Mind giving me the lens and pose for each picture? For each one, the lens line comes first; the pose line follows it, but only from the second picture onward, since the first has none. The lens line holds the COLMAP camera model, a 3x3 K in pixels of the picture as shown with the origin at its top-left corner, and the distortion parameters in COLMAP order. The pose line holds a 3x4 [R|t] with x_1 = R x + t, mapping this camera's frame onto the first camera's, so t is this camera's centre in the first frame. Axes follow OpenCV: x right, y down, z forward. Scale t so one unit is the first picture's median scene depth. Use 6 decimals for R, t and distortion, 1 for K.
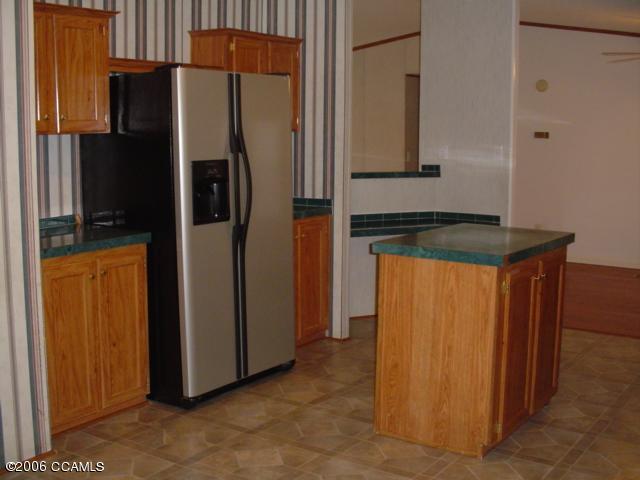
lens RADIAL K [[826.3, 0, 322.1], [0, 826.3, 237.7], [0, 0, 1]] dist [-0.129922, 0.000000]
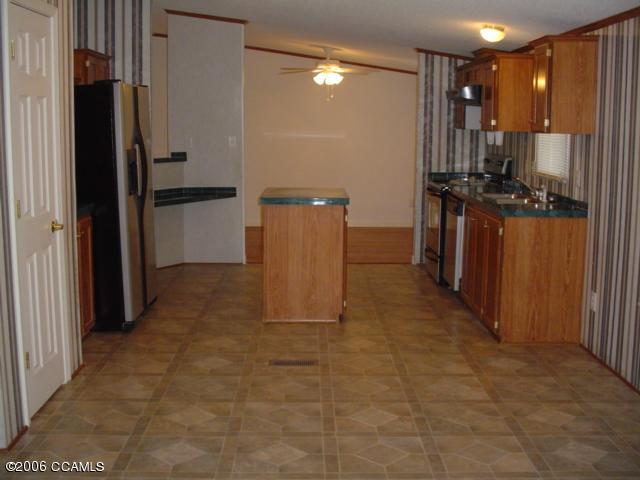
lens RADIAL K [[826.3, 0, 320.3], [0, 826.3, 239.8], [0, 0, 1]] dist [-0.129922, 0.000000]
pose [[0.820922, -0.085966, 0.564532, -0.660574], [0.080427, 0.996155, 0.034739, 0.035789], [-0.565348, 0.016885, 0.824680, -0.312964]]
